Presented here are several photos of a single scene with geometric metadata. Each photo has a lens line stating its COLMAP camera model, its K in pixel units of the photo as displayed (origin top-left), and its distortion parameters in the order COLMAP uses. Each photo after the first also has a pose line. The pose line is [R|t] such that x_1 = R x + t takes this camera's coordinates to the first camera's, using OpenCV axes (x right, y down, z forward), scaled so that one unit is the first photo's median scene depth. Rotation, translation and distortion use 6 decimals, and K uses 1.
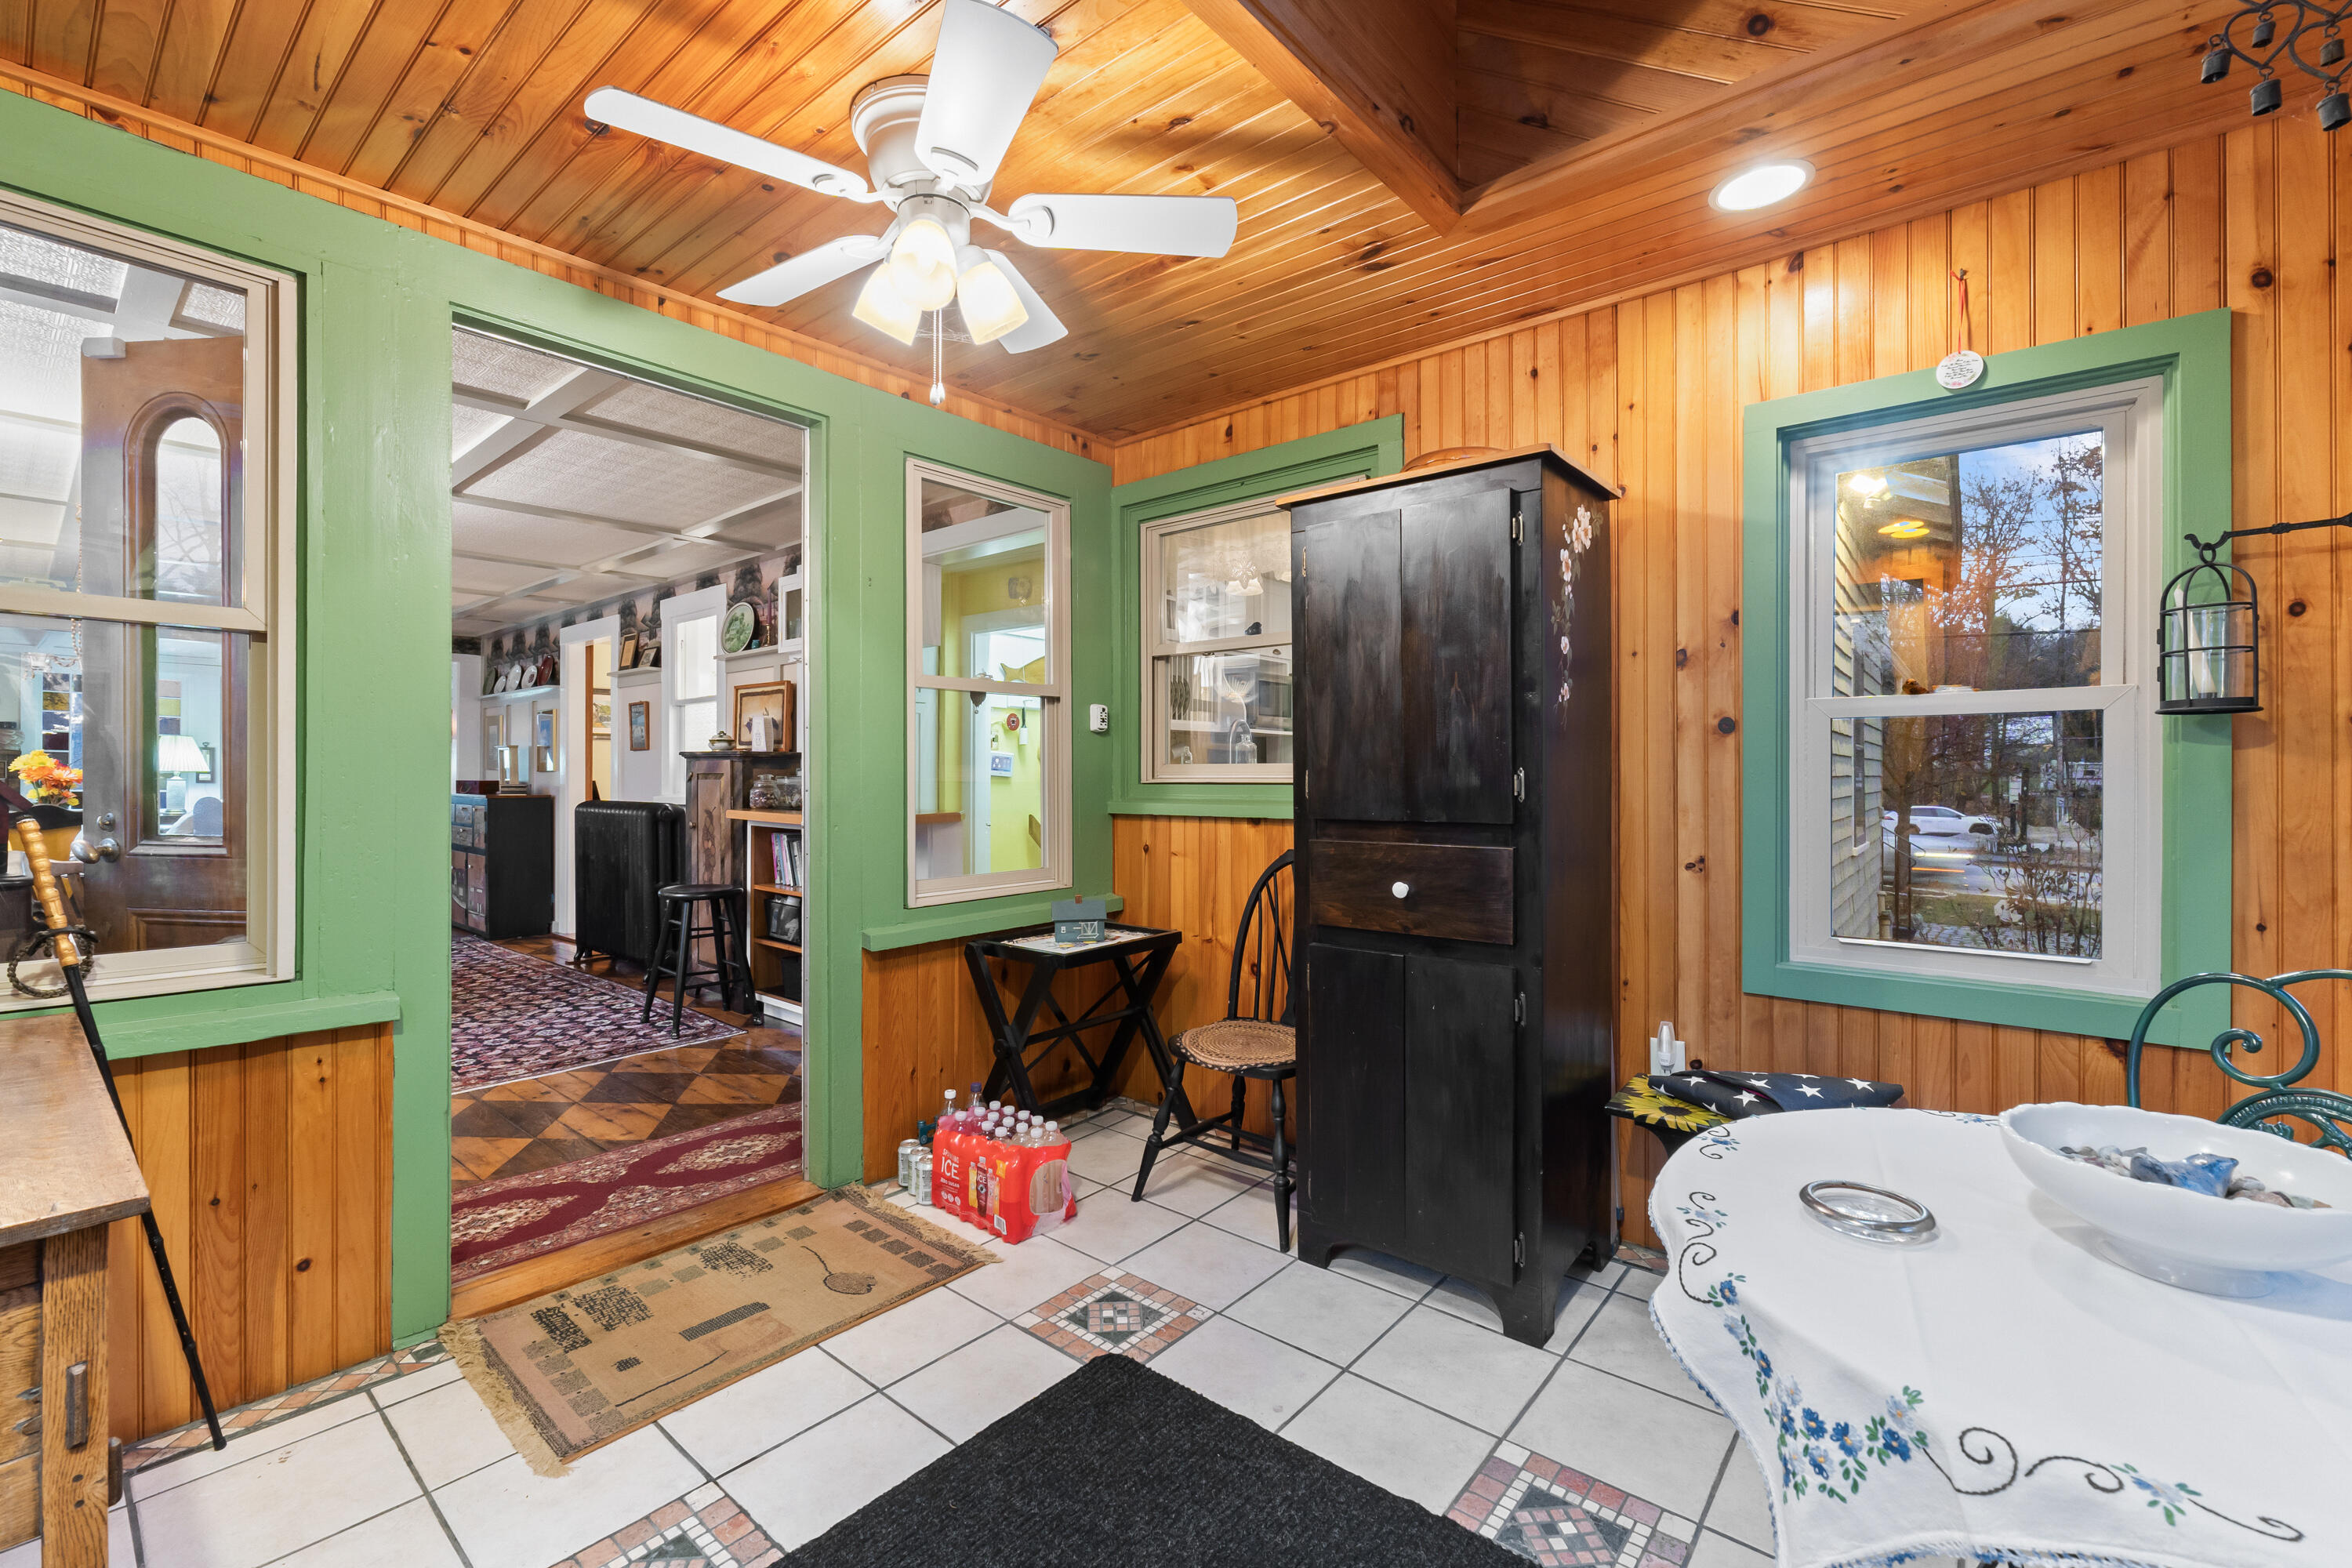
lens RADIAL K [[1000.7, 0, 1175.3], [0, 1000.7, 793.4], [0, 0, 1]] dist [0.000091, -0.000306]
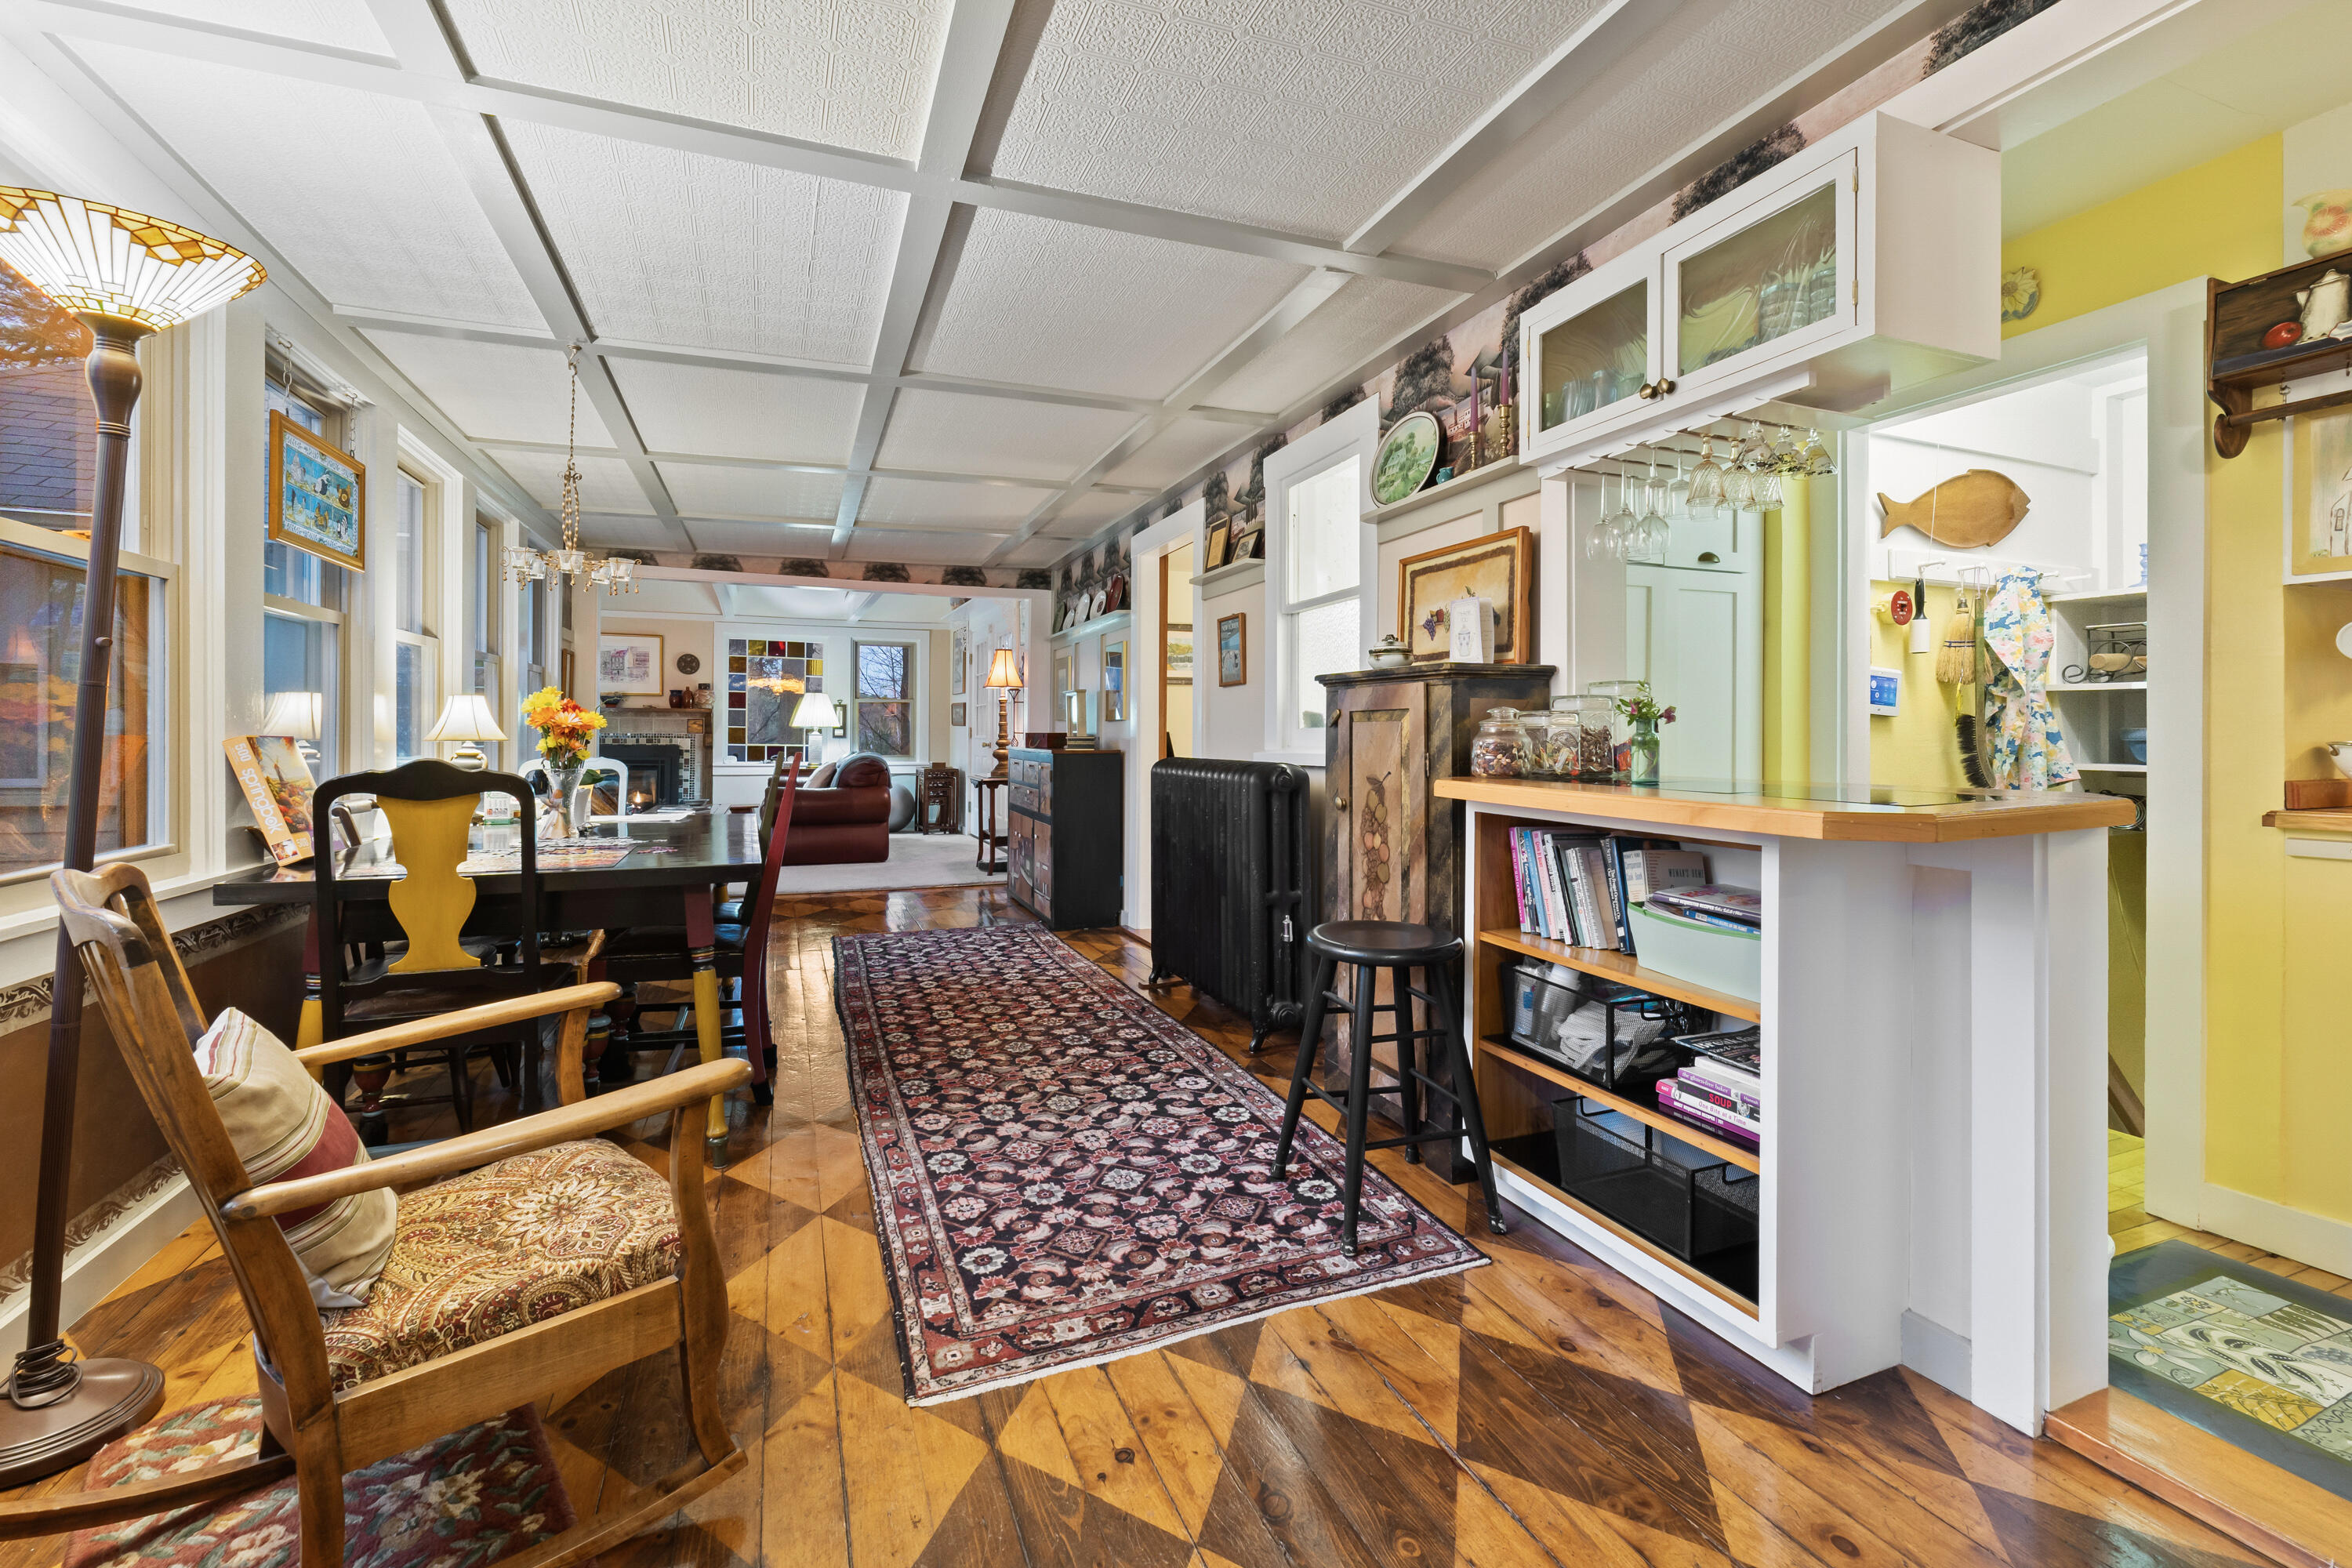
lens RADIAL K [[1020.0, 0, 1179.9], [0, 1020.0, 751.7], [0, 0, 1]] dist [-0.003344, -0.000428]
pose [[0.880817, 0.004248, -0.473437, -0.264500], [-0.004236, 0.999990, 0.001091, 0.002189], [0.473437, 0.001044, 0.880827, 0.411297]]
